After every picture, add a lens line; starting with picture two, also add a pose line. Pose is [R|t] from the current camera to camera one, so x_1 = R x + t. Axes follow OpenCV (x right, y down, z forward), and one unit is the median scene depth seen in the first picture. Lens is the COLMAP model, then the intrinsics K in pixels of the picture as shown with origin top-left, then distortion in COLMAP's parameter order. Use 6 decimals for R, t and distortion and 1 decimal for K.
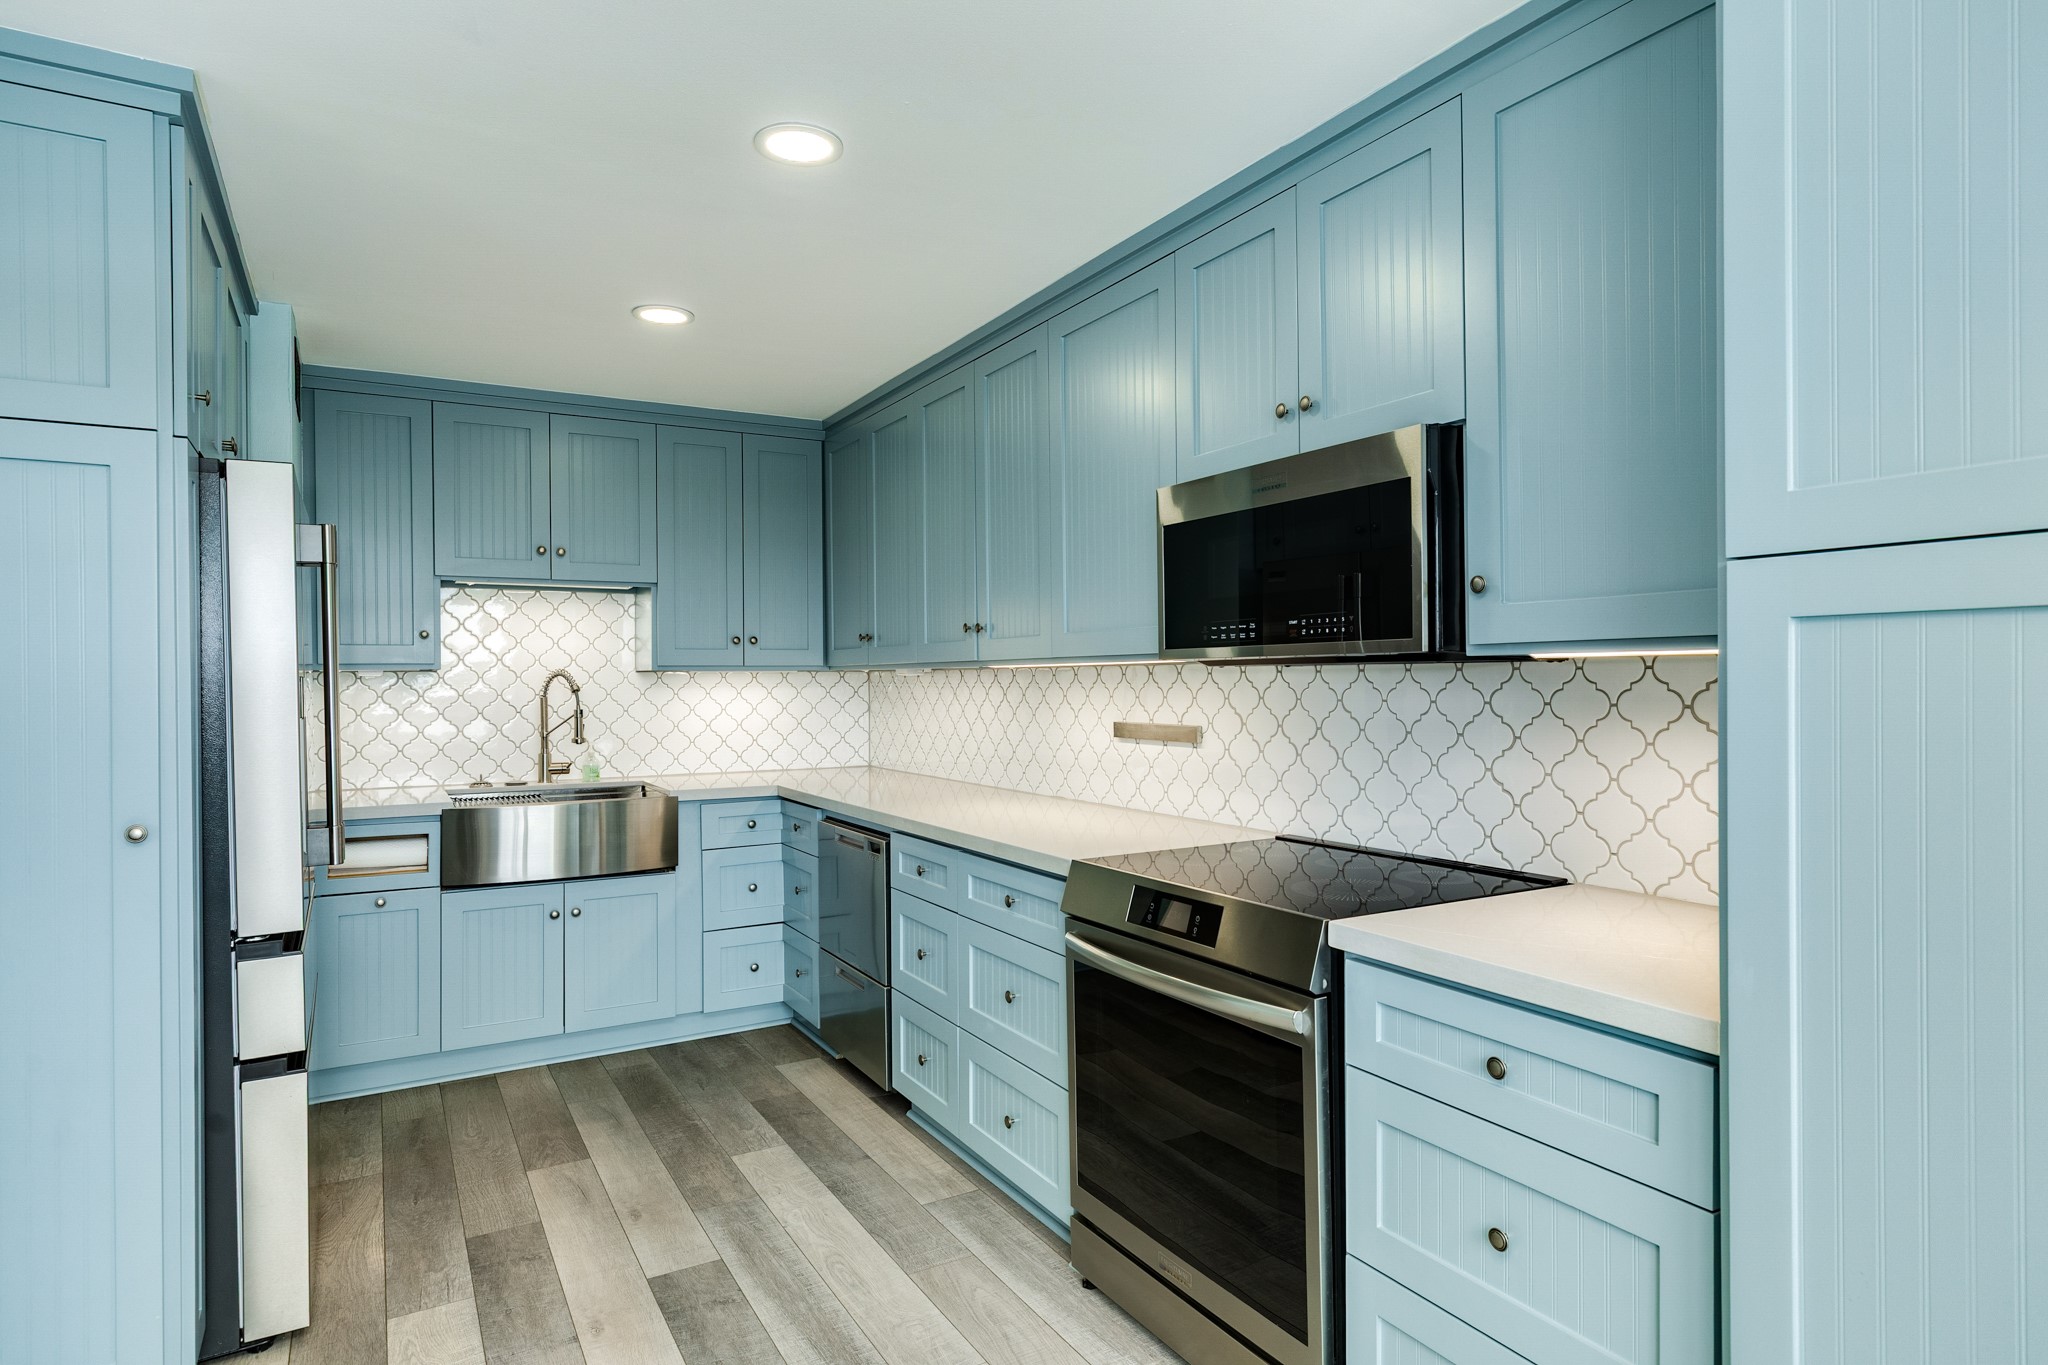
lens RADIAL K [[1133.1, 0, 1024.0], [0, 1133.1, 682.5], [0, 0, 1]] dist [0.001719, -0.000307]
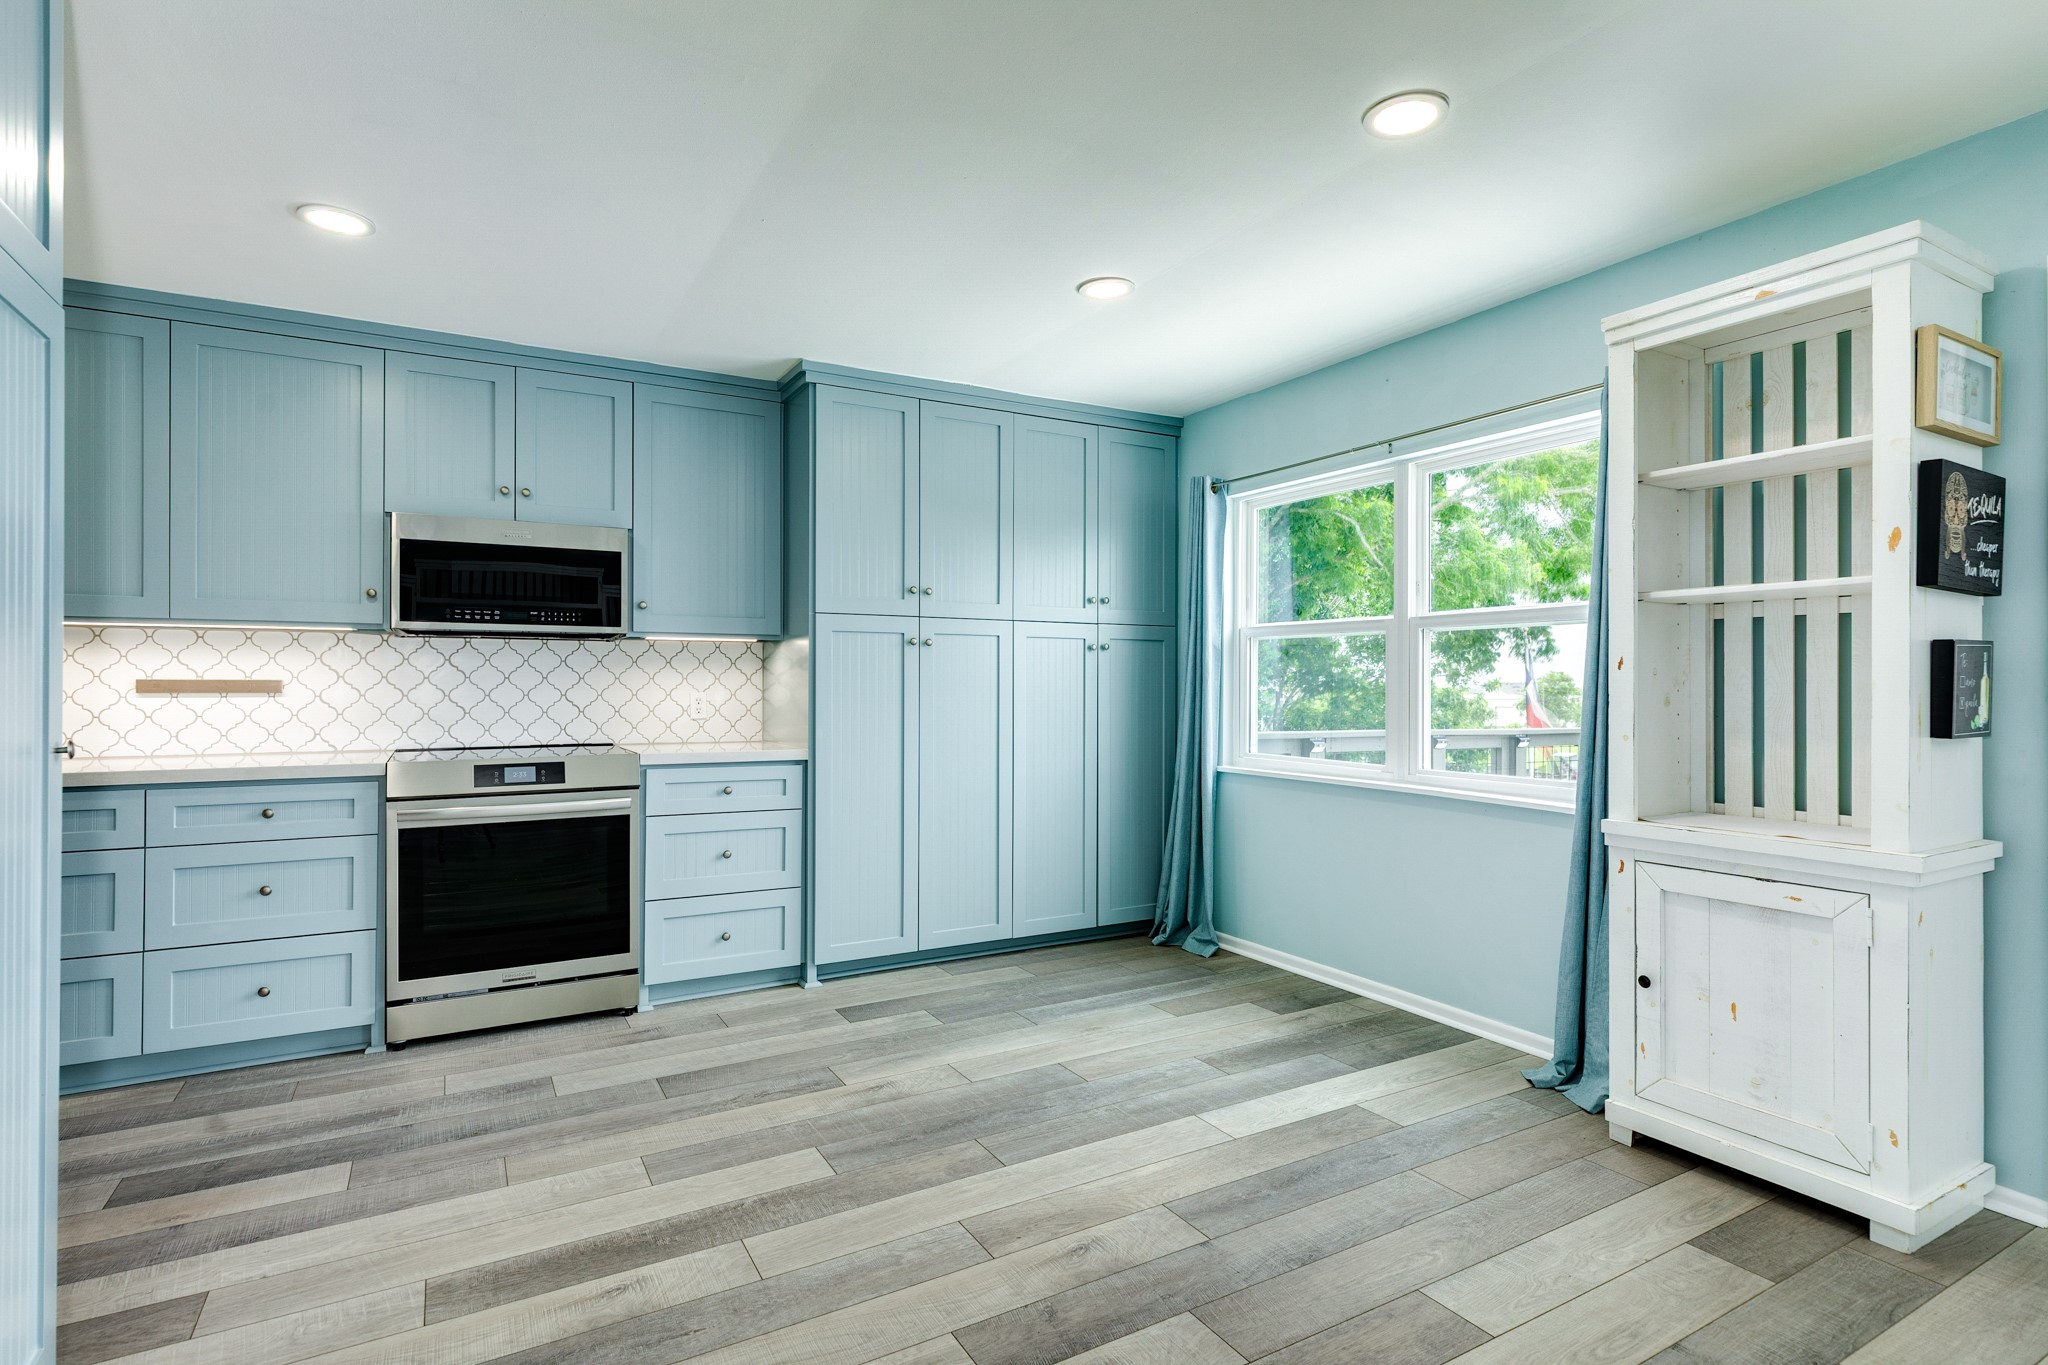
lens RADIAL K [[1017.2, 0, 1024.0], [0, 1017.2, 682.5], [0, 0, 1]] dist [-0.001077, -0.000377]
pose [[0.010666, 0.009042, 0.999902, -1.243482], [0.001699, 0.999958, -0.009060, 0.066835], [-0.999942, 0.001796, 0.010650, 0.169829]]
